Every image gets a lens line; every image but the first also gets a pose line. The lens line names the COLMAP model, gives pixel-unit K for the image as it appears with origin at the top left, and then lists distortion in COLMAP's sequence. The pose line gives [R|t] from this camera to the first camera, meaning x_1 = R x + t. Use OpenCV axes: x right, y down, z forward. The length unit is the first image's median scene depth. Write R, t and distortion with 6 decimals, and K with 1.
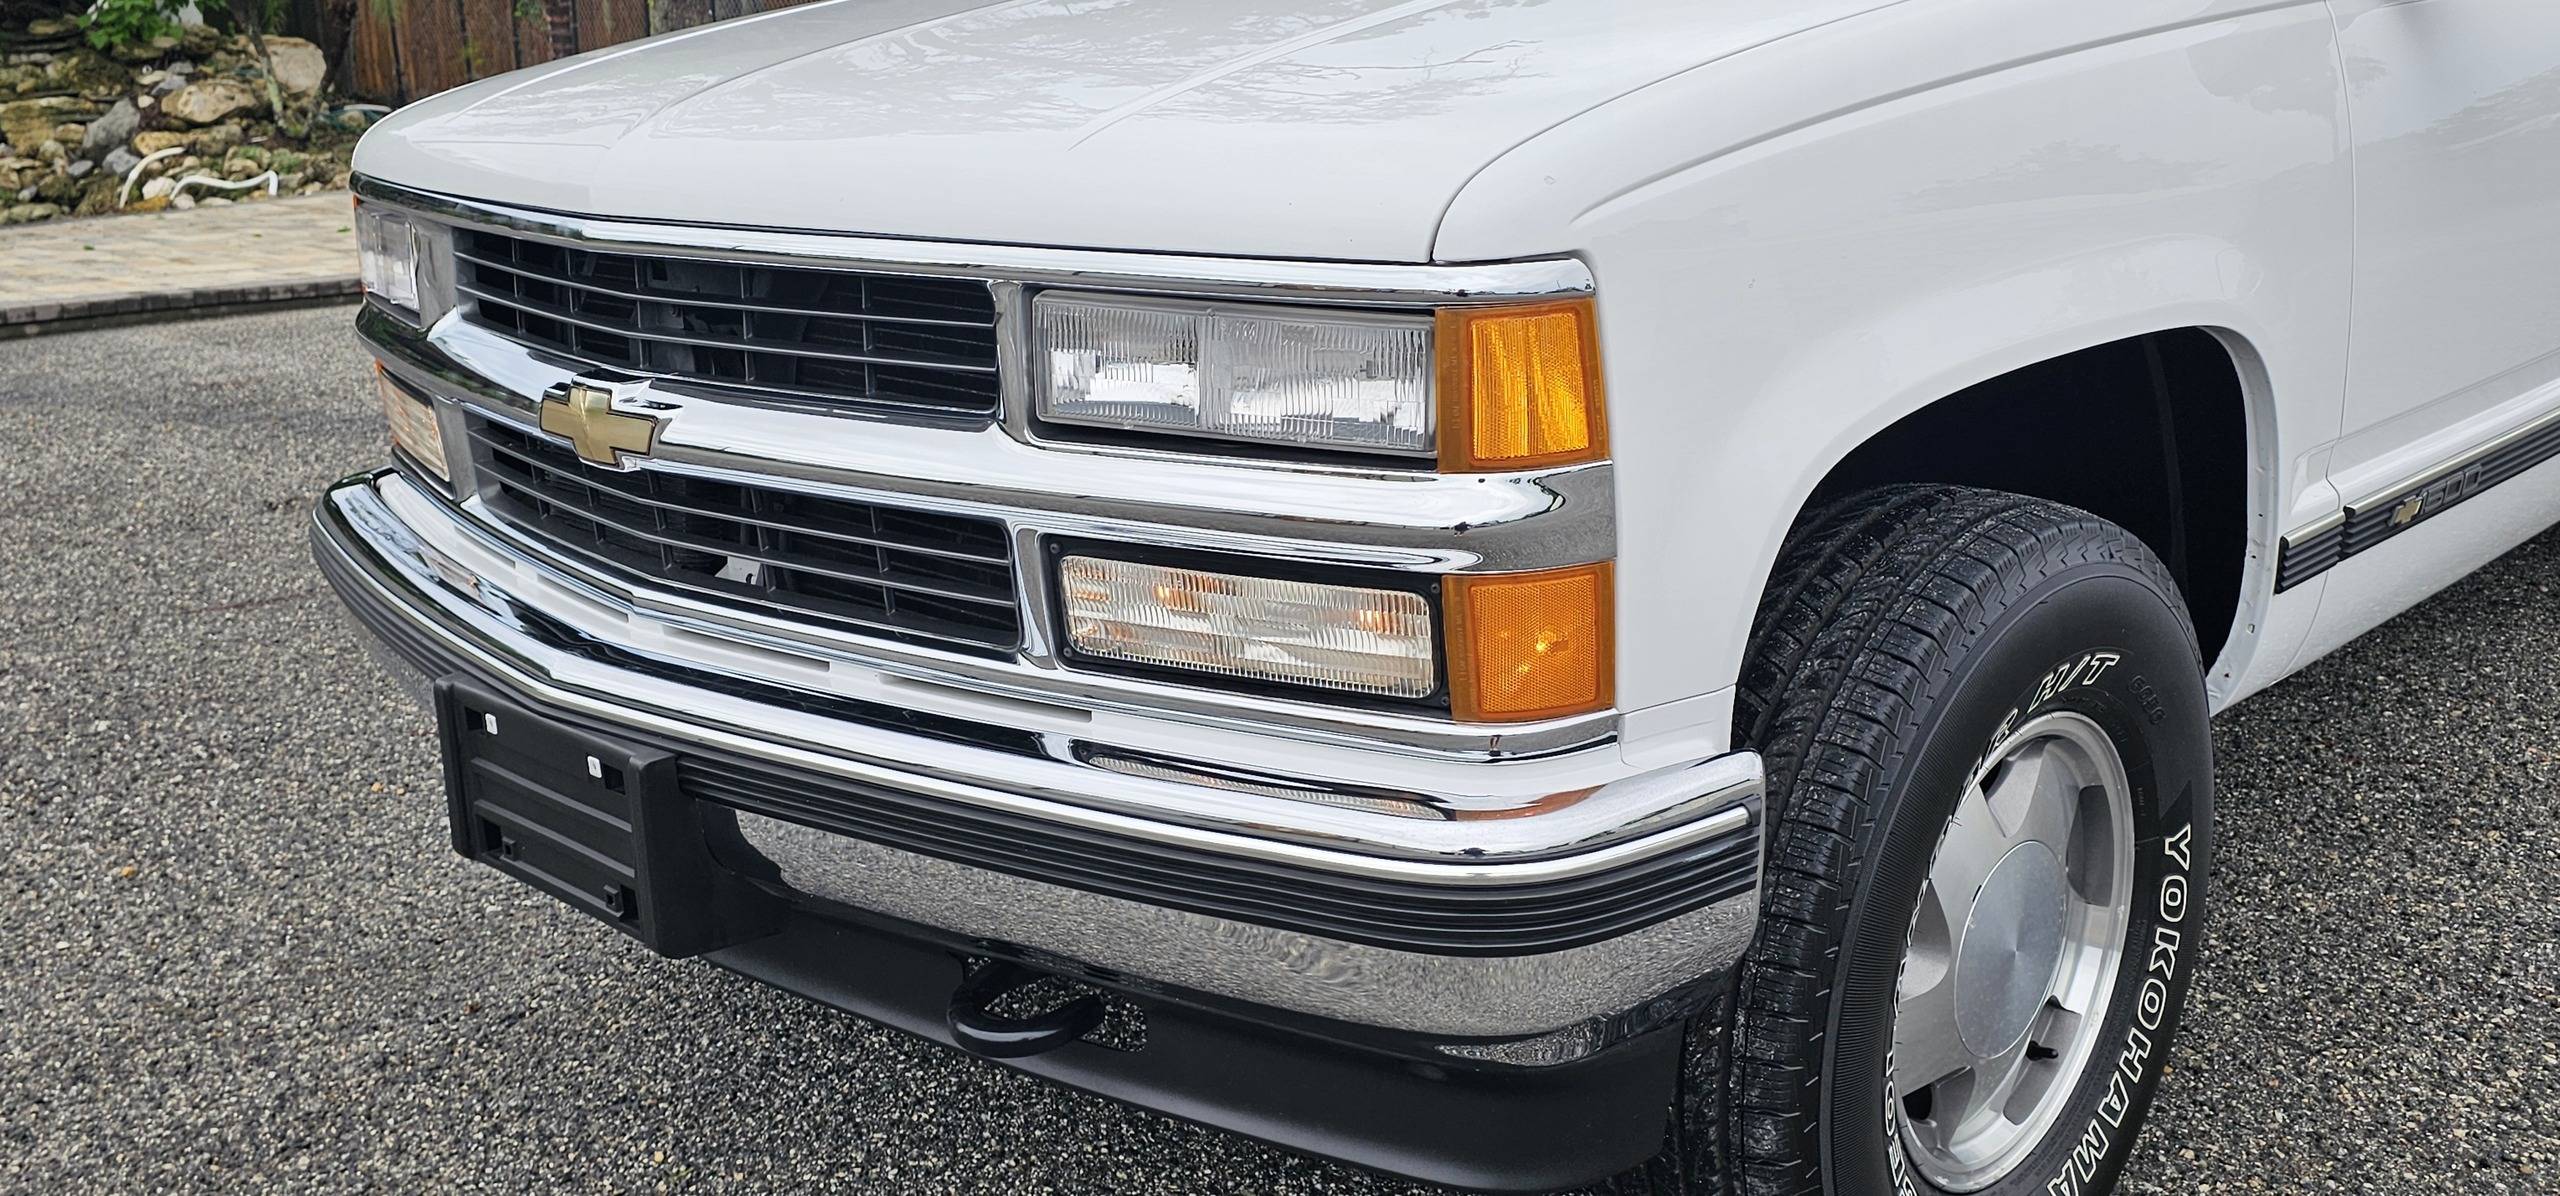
lens RADIAL K [[2250.7, 0, 1290.8], [0, 2250.7, 582.0], [0, 0, 1]] dist [0.099868, -0.121280]
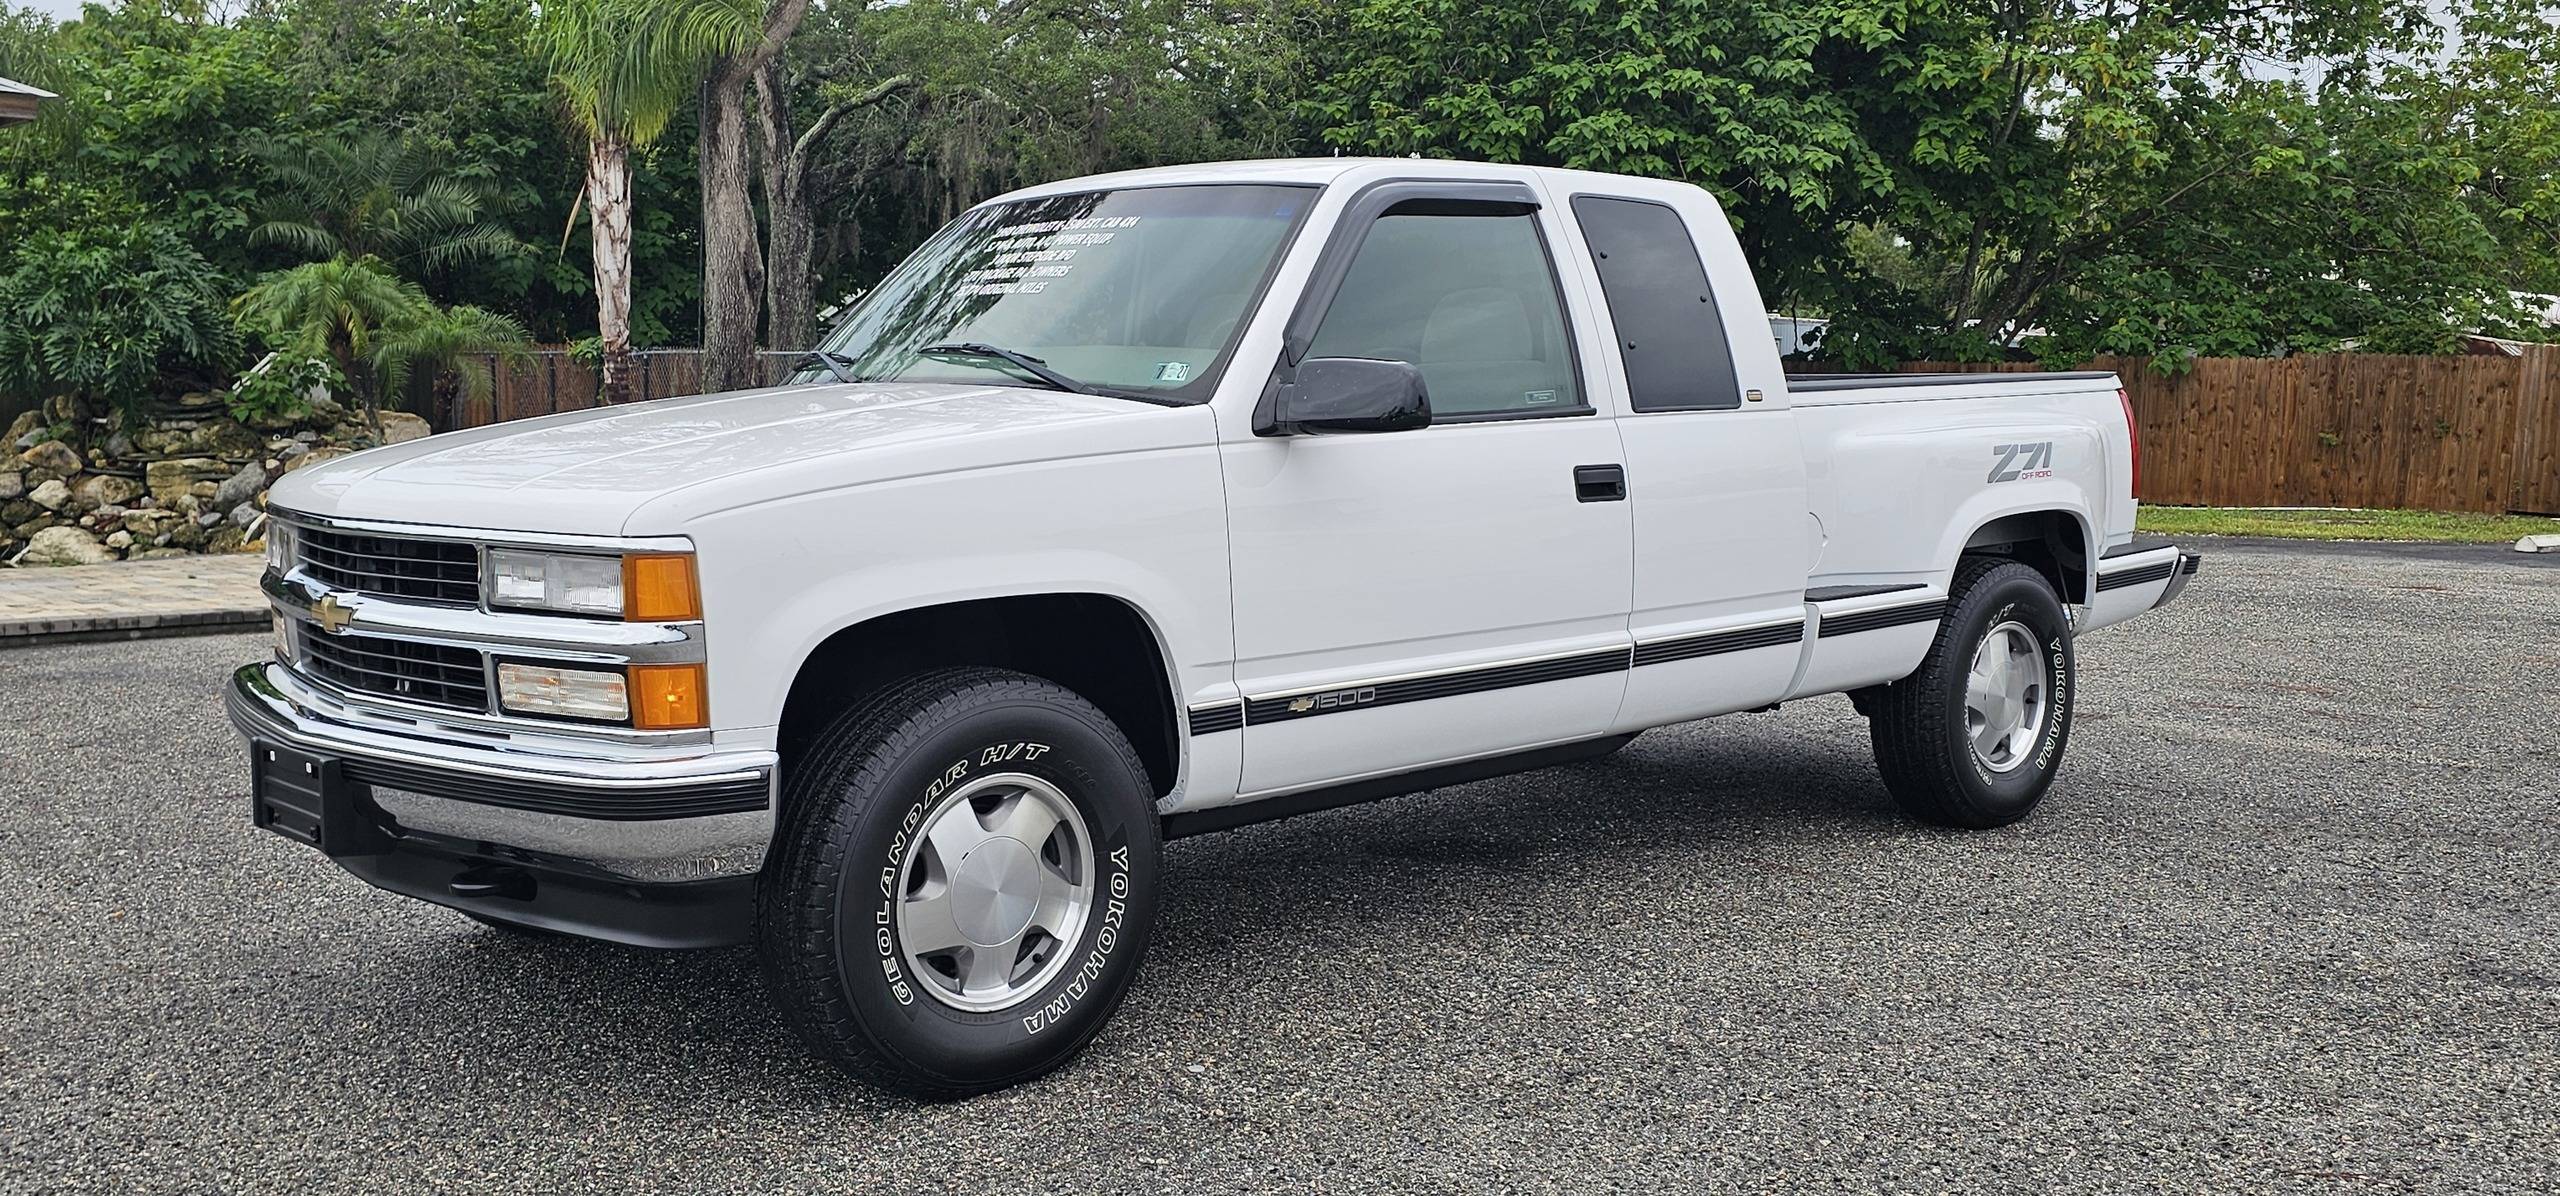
lens RADIAL K [[2250.7, 0, 1262.5], [0, 2250.7, 593.4], [0, 0, 1]] dist [0.099868, -0.121280]
pose [[0.998060, 0.030752, -0.054138, 0.651471], [-0.039122, 0.986167, -0.161070, 0.212730], [0.048436, 0.162876, 0.985457, -1.025629]]
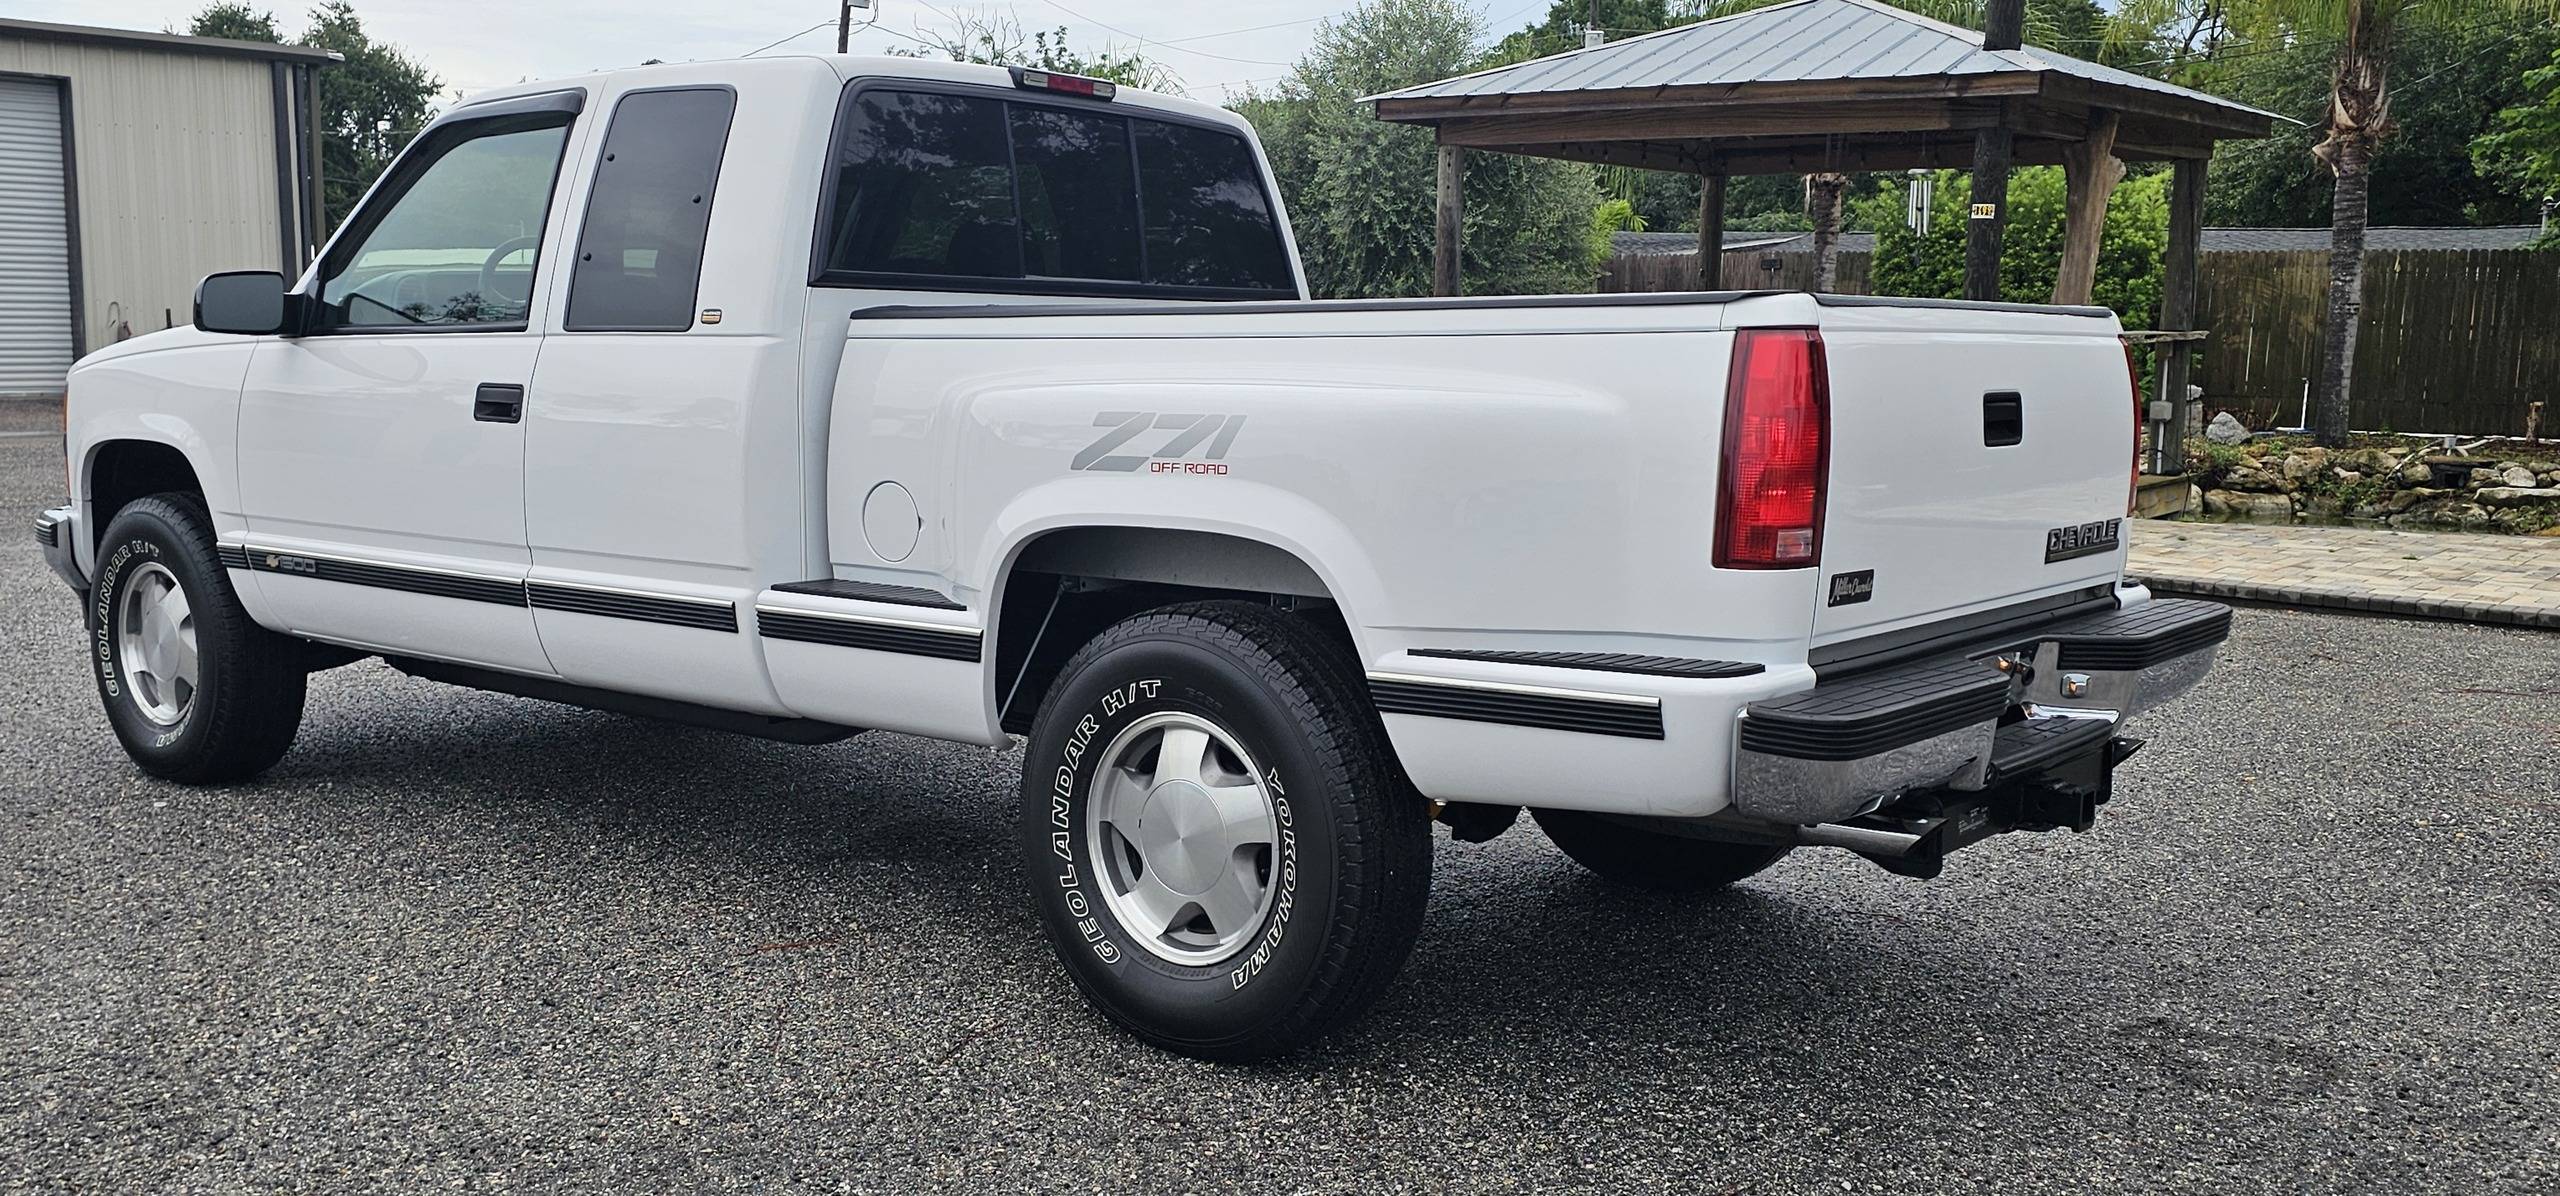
lens RADIAL K [[2250.7, 0, 1252.5], [0, 2250.7, 591.9], [0, 0, 1]] dist [0.099868, -0.121280]
pose [[0.087400, 0.140461, -0.986221, 3.358100], [-0.272135, 0.955719, 0.112000, -0.622753], [0.958282, 0.258596, 0.121754, 1.970684]]
